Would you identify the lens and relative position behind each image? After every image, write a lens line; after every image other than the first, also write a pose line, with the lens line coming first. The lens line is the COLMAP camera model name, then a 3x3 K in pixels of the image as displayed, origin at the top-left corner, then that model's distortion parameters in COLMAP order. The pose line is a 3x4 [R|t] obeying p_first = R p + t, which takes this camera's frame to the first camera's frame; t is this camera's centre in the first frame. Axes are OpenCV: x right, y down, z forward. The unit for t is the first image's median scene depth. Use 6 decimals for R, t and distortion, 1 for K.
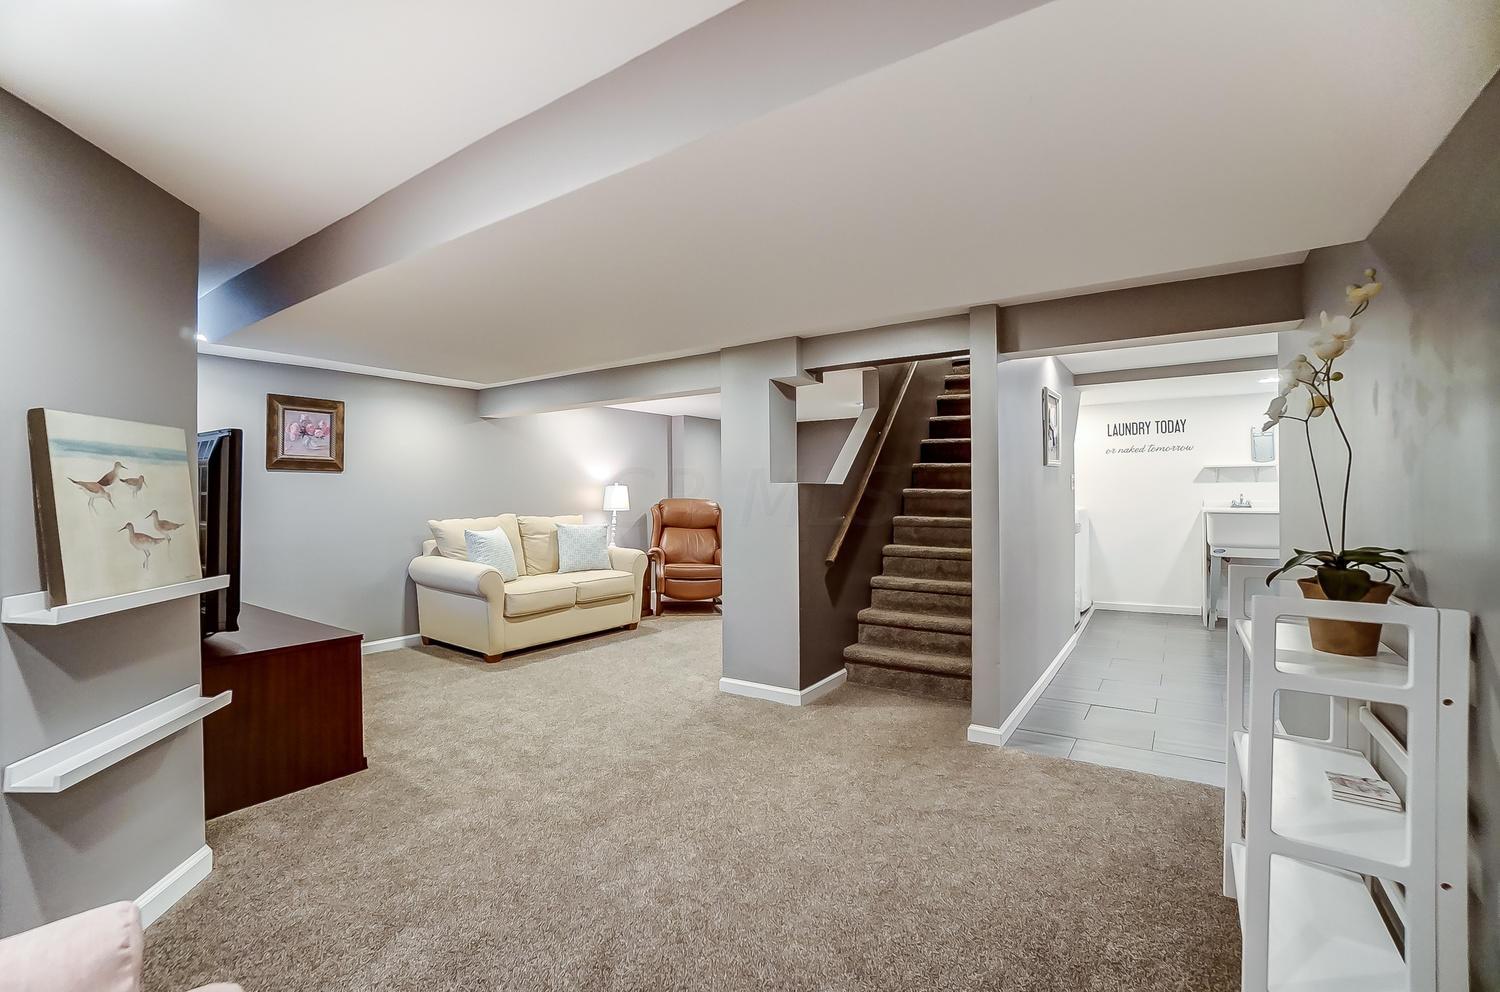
lens RADIAL K [[658.0, 0, 730.7], [0, 658.0, 490.5], [0, 0, 1]] dist [-0.063132, 0.019803]
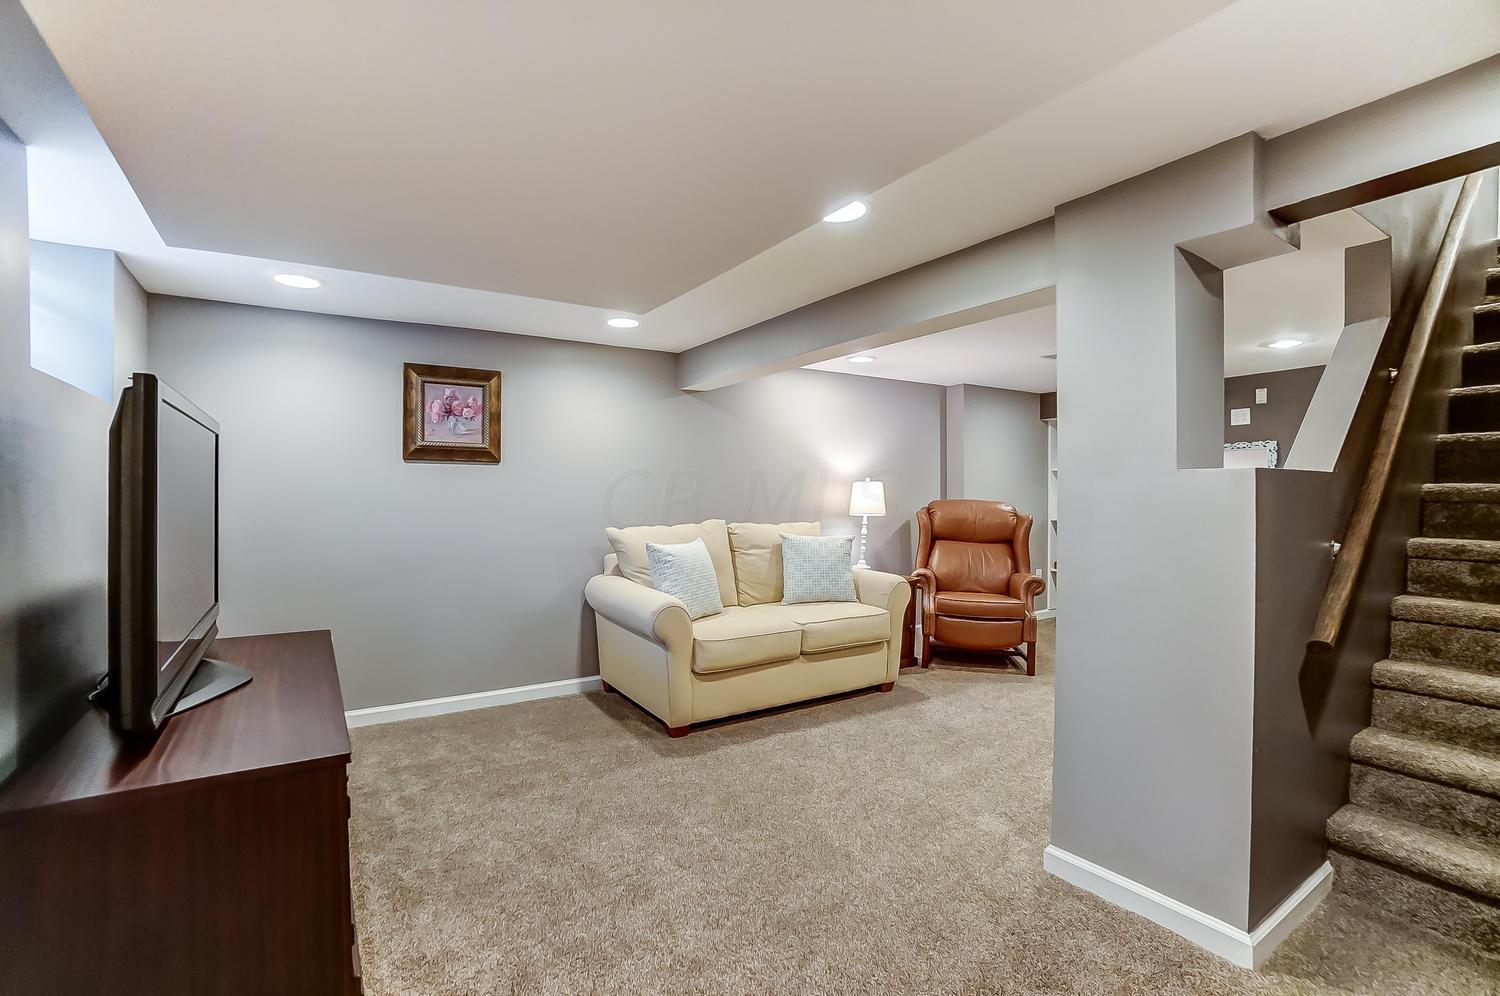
lens RADIAL K [[677.8, 0, 727.2], [0, 677.8, 509.5], [0, 0, 1]] dist [-0.056789, 0.019399]
pose [[0.923026, 0.011218, -0.384573, -0.041079], [-0.000579, 0.999614, 0.027770, 0.003484], [0.384736, -0.025410, 0.922677, 0.343019]]
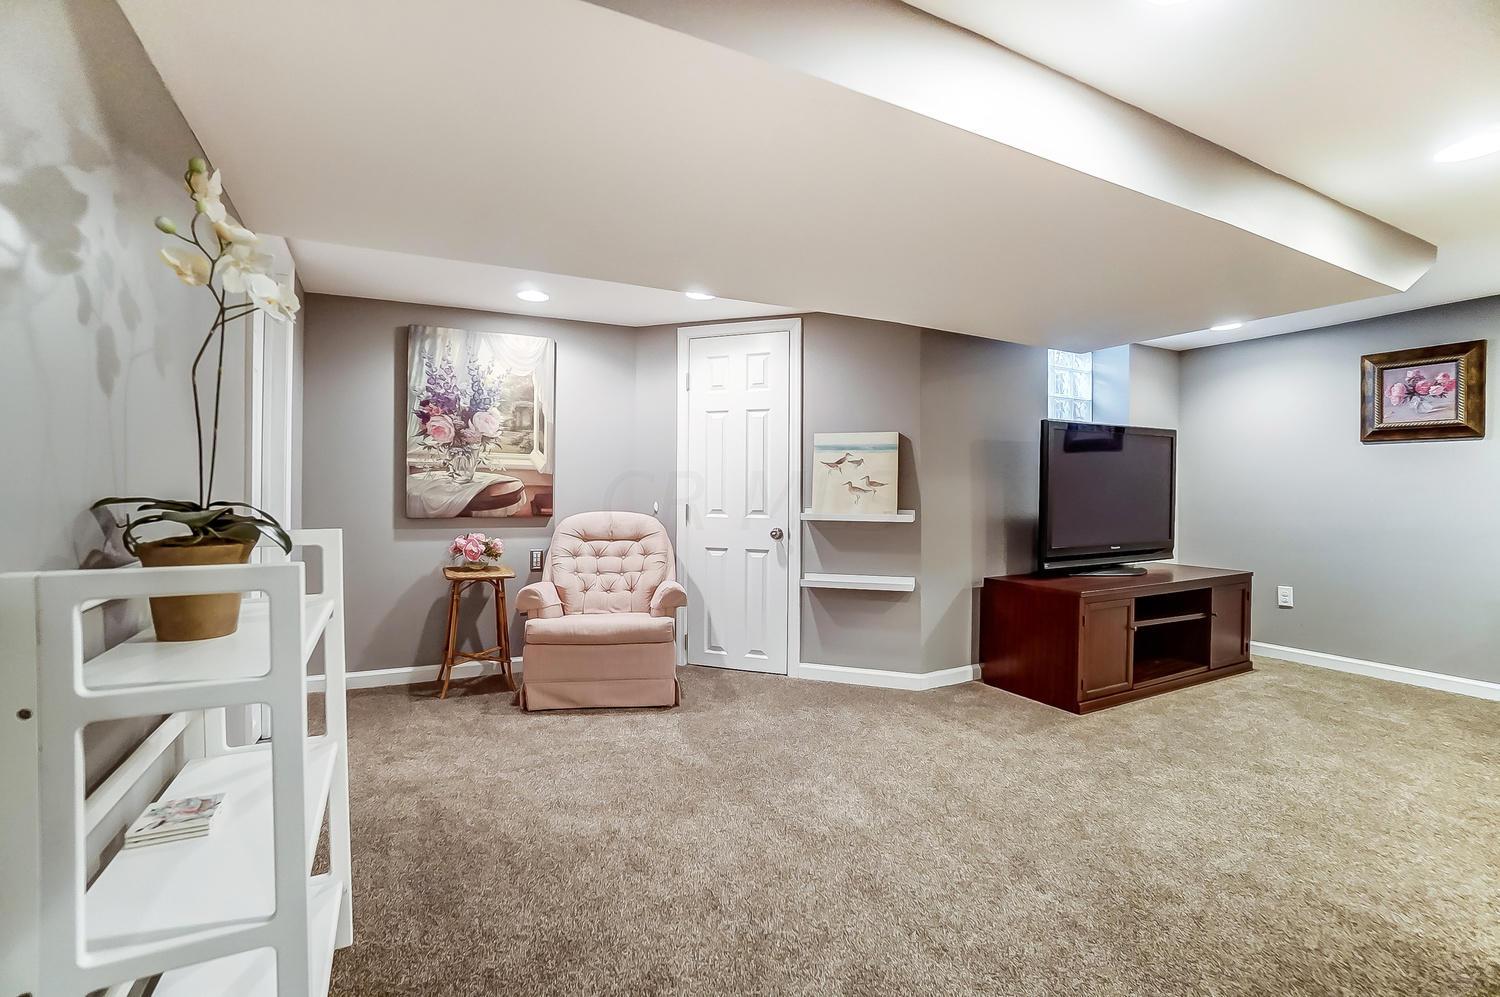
lens RADIAL K [[658.0, 0, 730.7], [0, 658.0, 493.0], [0, 0, 1]] dist [-0.063132, 0.019803]
pose [[-0.469243, 0.007109, -0.883041, 0.384355], [0.002933, 0.999975, 0.006491, 0.024482], [0.883064, 0.000456, -0.469252, 0.551687]]
